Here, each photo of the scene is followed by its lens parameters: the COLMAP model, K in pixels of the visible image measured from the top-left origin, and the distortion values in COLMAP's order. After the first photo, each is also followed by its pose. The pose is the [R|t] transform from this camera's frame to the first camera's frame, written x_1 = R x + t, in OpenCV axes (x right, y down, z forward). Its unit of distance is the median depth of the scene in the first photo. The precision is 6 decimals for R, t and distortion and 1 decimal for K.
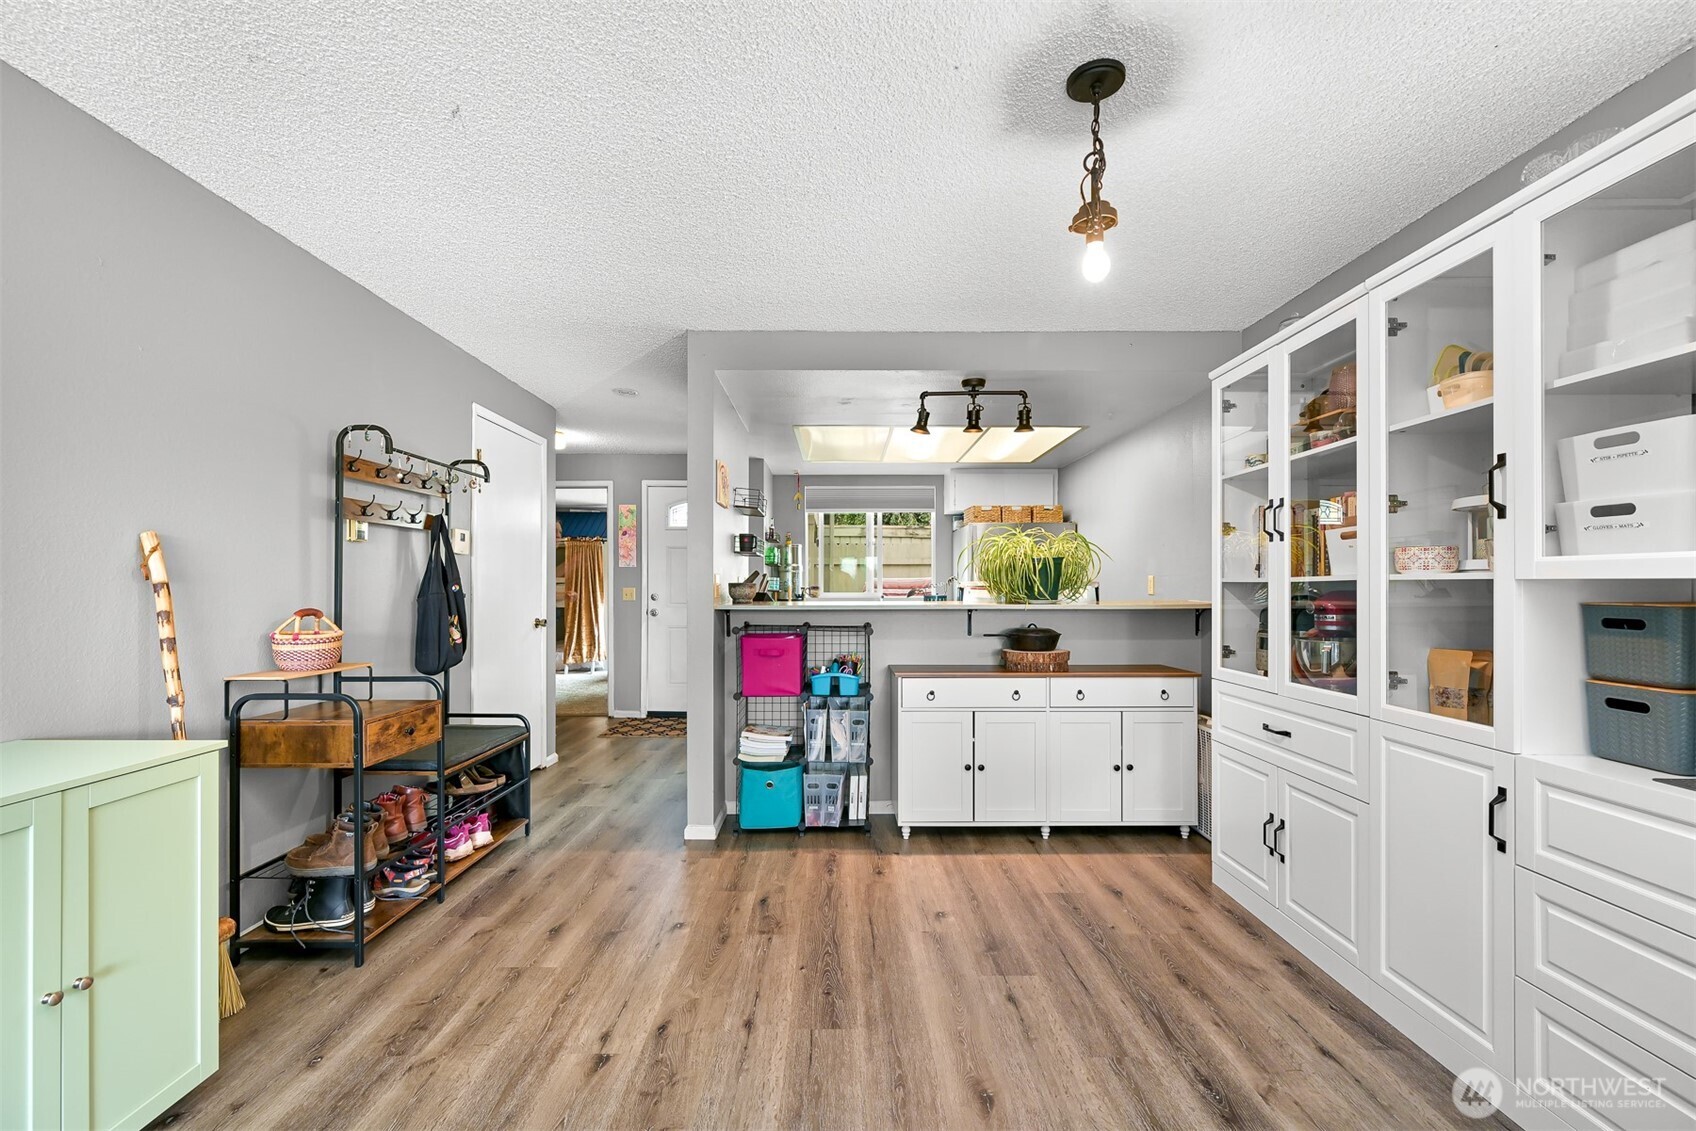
lens RADIAL K [[685.3, 0, 854.0], [0, 685.3, 590.6], [0, 0, 1]] dist [-0.003378, 0.000221]
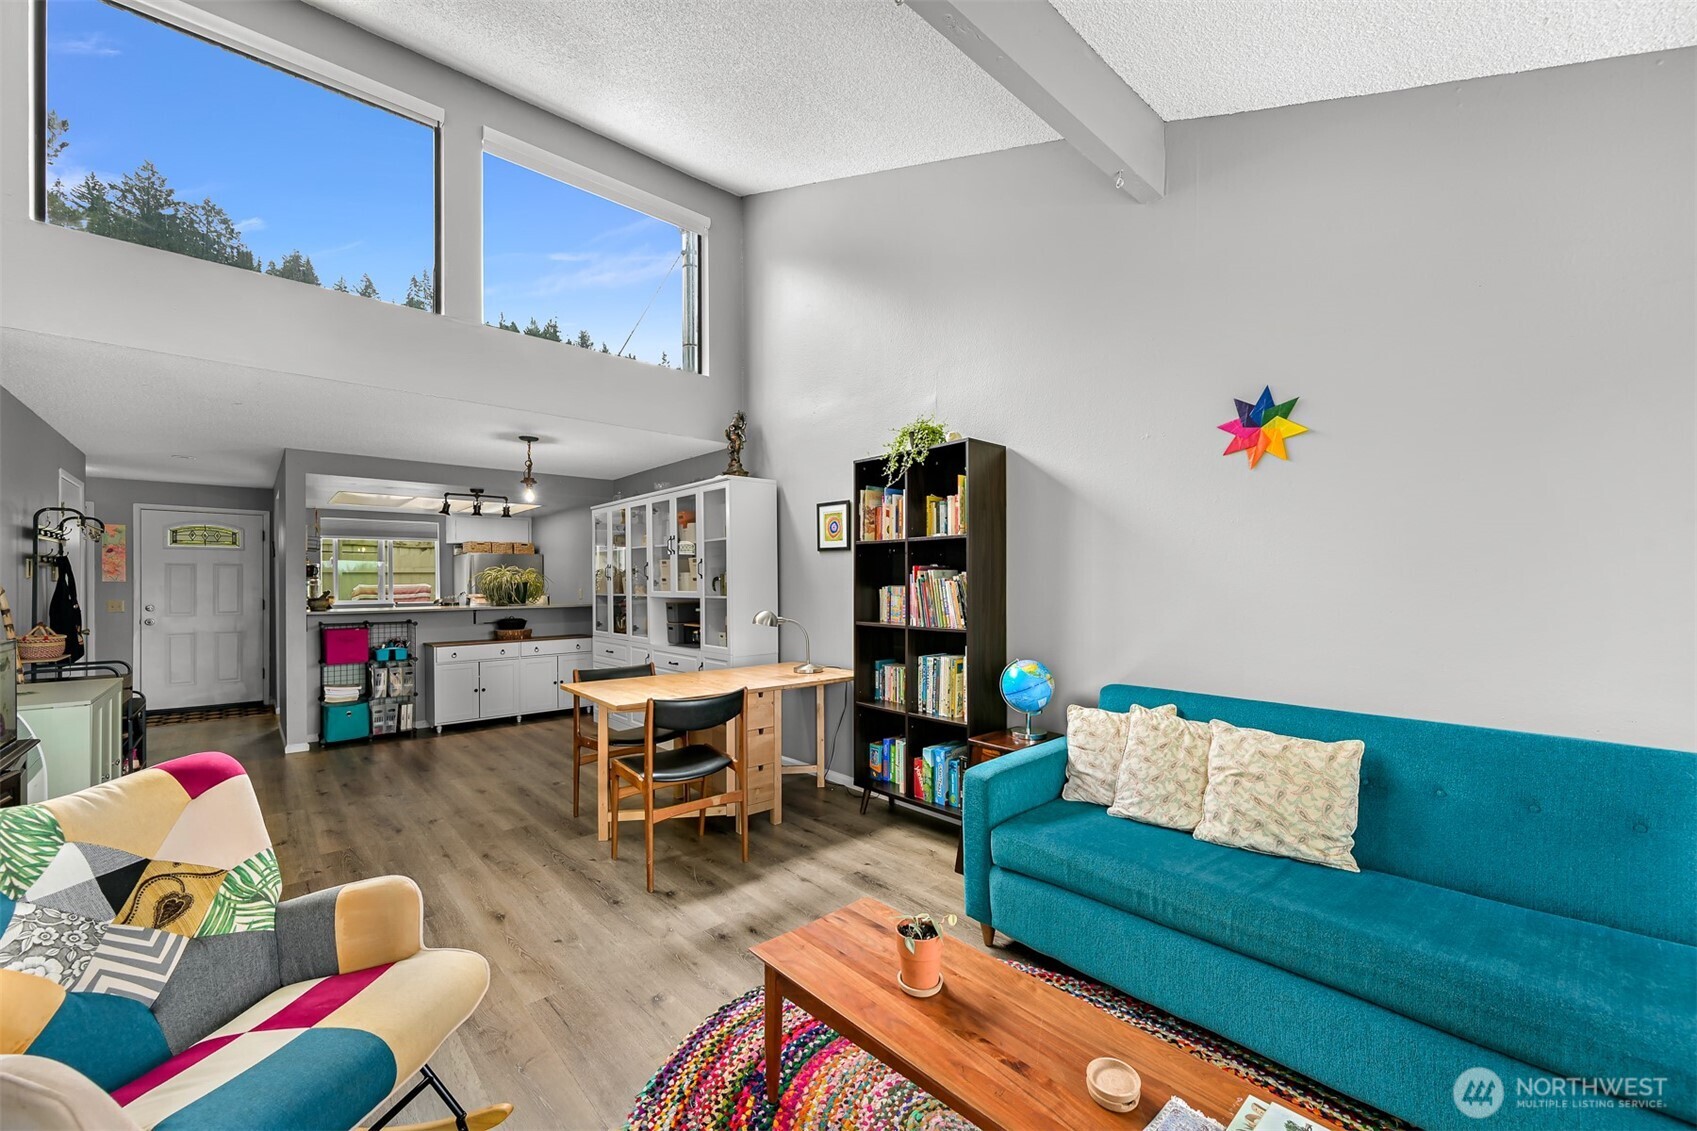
lens RADIAL K [[685.7, 0, 860.0], [0, 685.7, 582.6], [0, 0, 1]] dist [-0.003378, 0.000221]
pose [[0.757073, -0.005972, 0.653303, -0.266819], [0.010952, 0.999934, -0.003551, -0.029774], [-0.653238, 0.009844, 0.757088, -1.145289]]
